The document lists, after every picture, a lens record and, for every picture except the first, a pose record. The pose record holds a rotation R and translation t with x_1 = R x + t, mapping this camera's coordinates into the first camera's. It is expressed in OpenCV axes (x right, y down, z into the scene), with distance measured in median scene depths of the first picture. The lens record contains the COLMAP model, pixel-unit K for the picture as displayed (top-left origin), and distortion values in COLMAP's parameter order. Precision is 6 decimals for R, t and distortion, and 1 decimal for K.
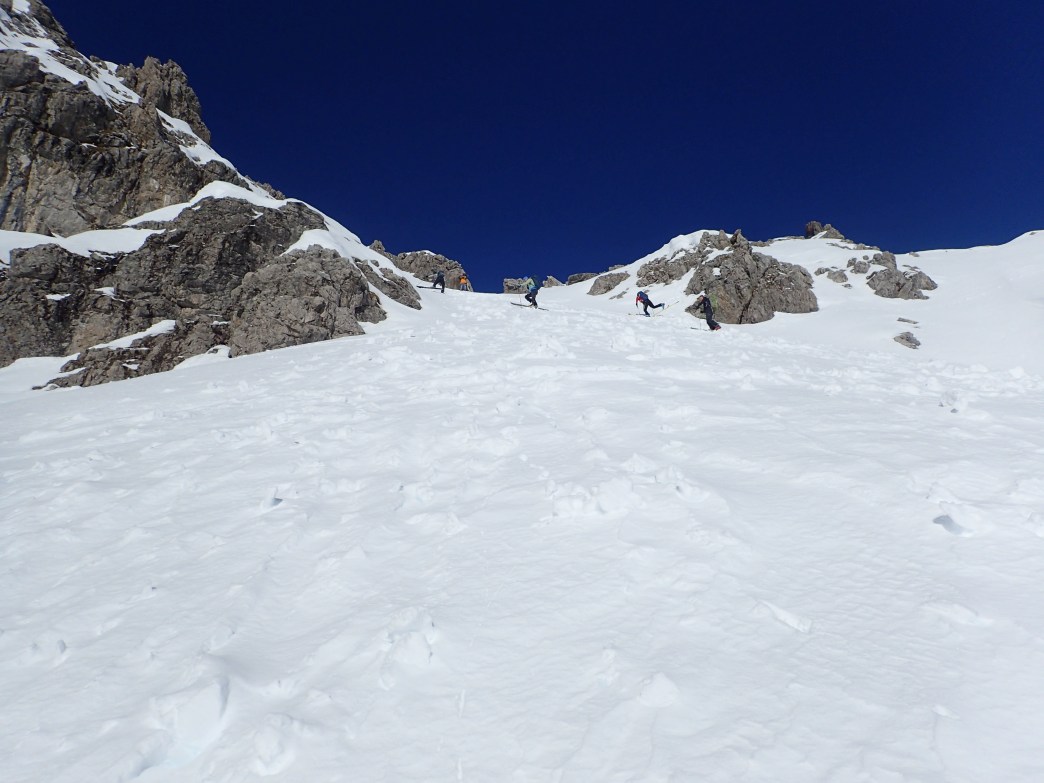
lens RADIAL K [[762.6, 0, 521.7], [0, 762.6, 384.3], [0, 0, 1]] dist [-0.004530, -0.012006]
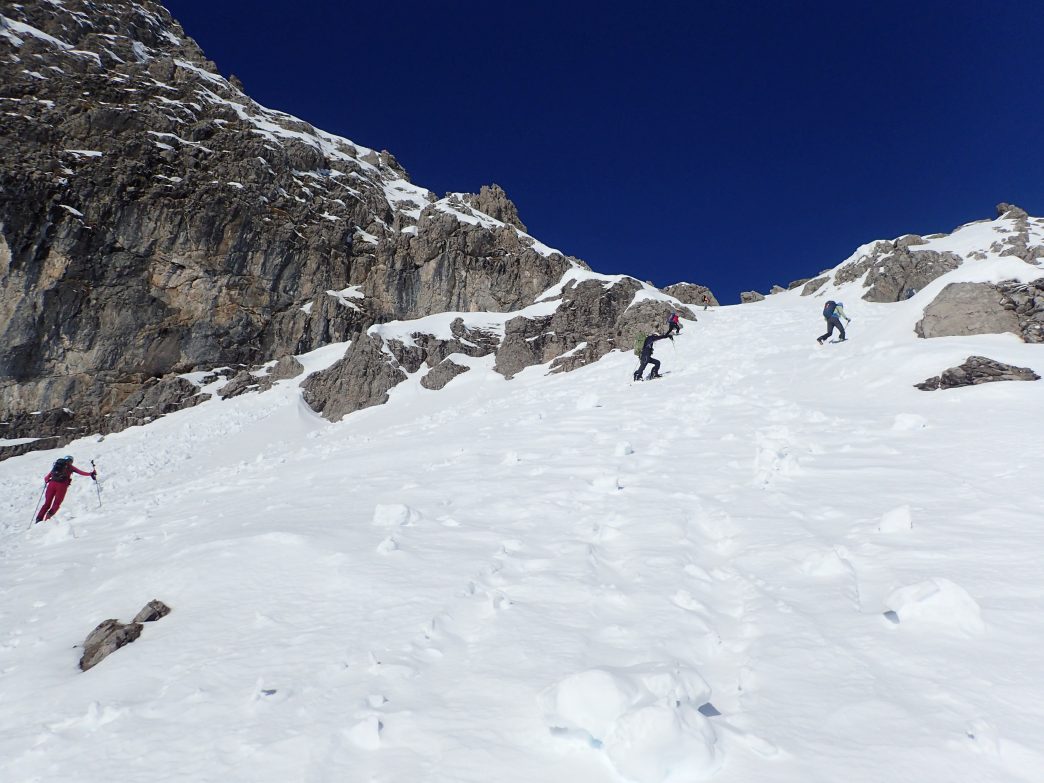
lens RADIAL K [[762.6, 0, 523.2], [0, 762.6, 380.9], [0, 0, 1]] dist [-0.004530, -0.012006]
pose [[0.941931, -0.122190, -0.312788, 0.028668], [0.112489, 0.992447, -0.048945, 0.067909], [0.316406, 0.010918, 0.948561, -0.678770]]
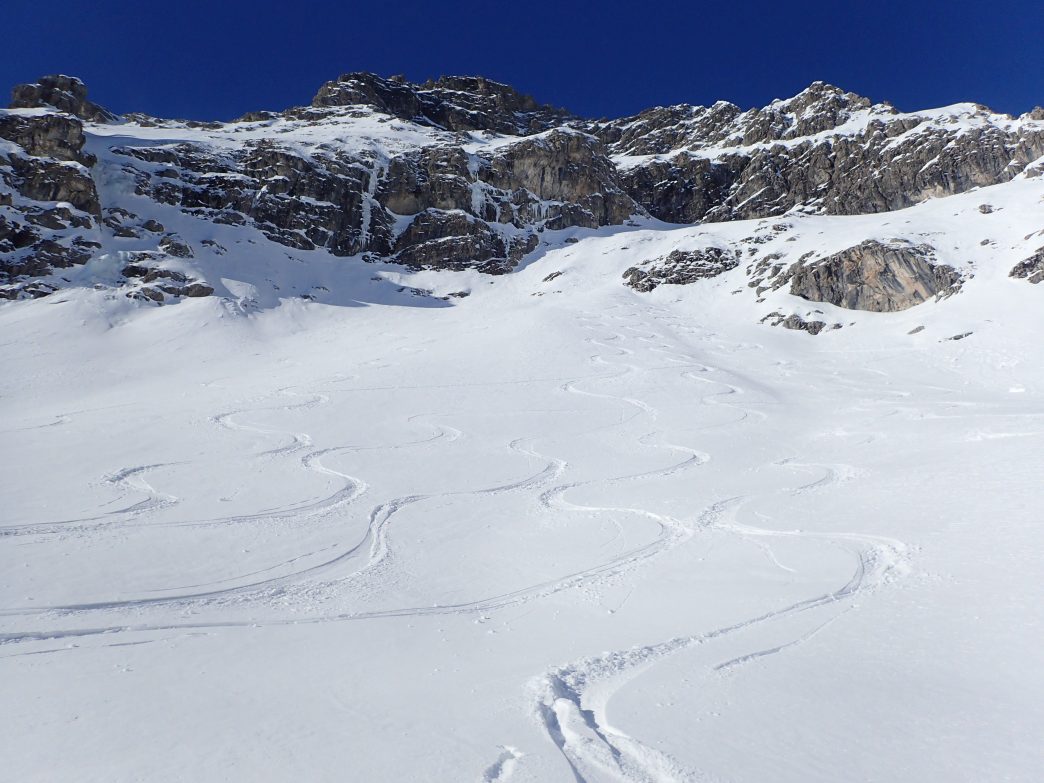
lens RADIAL K [[762.6, 0, 522.8], [0, 762.6, 386.3], [0, 0, 1]] dist [-0.004530, -0.012006]
pose [[0.458580, -0.317843, -0.829868, 2.285962], [0.428550, 0.897182, -0.106810, 0.414272], [0.778492, -0.306659, 0.547641, -7.361594]]
